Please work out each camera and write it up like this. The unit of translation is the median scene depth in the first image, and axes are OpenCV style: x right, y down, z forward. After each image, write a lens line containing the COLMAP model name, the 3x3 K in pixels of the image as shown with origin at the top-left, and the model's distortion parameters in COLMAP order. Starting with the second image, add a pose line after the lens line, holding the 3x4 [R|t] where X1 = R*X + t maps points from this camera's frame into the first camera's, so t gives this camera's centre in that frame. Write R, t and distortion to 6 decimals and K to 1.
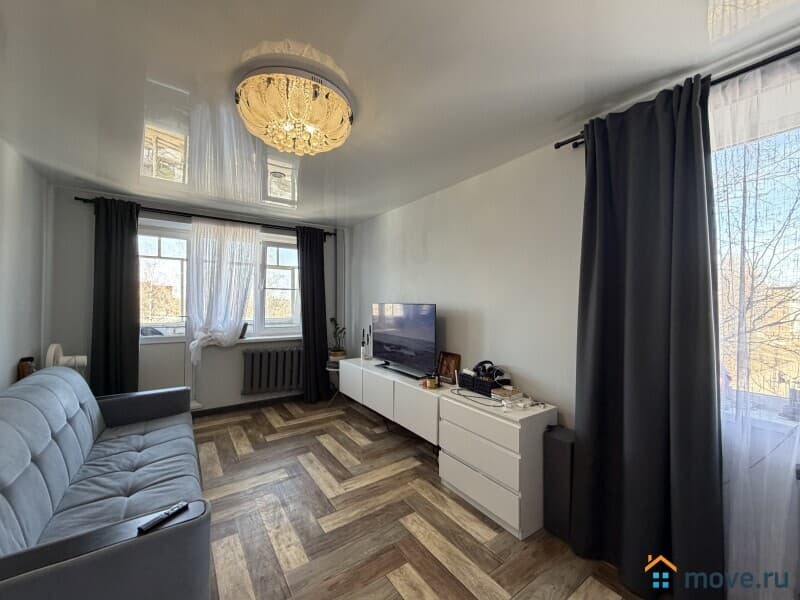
lens RADIAL K [[318.1, 0, 397.9], [0, 318.1, 299.8], [0, 0, 1]] dist [-0.000445, -0.000138]
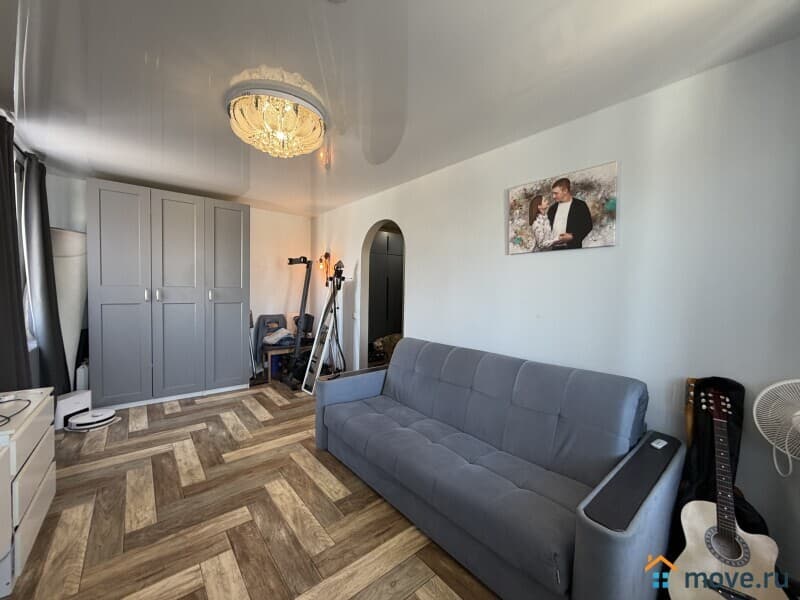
lens RADIAL K [[318.1, 0, 397.9], [0, 318.1, 299.8], [0, 0, 1]] dist [-0.000445, -0.000138]
pose [[-0.996186, -0.024786, -0.083658, -0.400788], [-0.027436, 0.999153, 0.030670, 0.021511], [0.082827, 0.032848, -0.996022, 1.335144]]
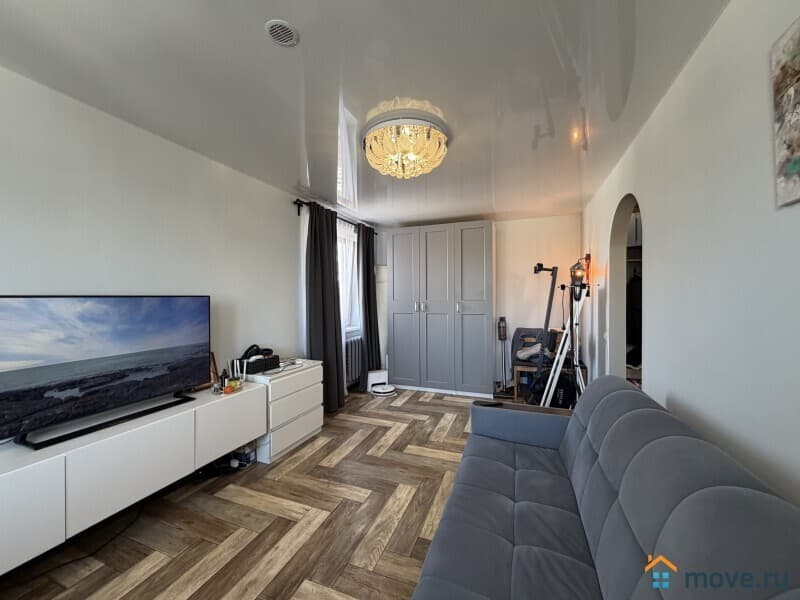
lens RADIAL K [[318.1, 0, 397.9], [0, 318.1, 299.8], [0, 0, 1]] dist [-0.000445, -0.000138]
pose [[-0.558524, -0.010604, 0.829421, -0.815897], [-0.002579, 0.999936, 0.011047, 0.013730], [-0.829484, 0.004031, -0.558515, 1.033820]]
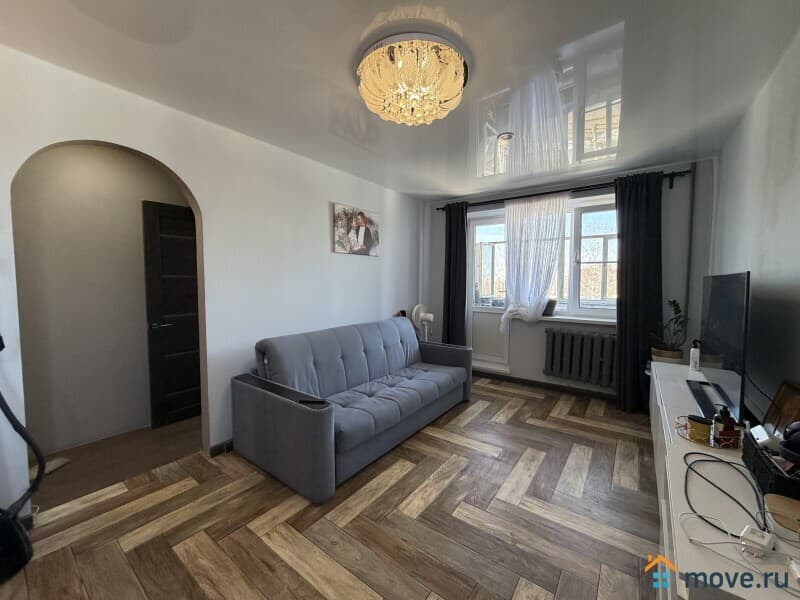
lens RADIAL K [[318.1, 0, 397.9], [0, 318.1, 299.8], [0, 0, 1]] dist [-0.000445, -0.000138]
pose [[0.315532, 0.049468, -0.947625, 0.386618], [0.001783, 0.998608, 0.052723, 0.028209], [0.948913, -0.018325, 0.315005, 0.369842]]
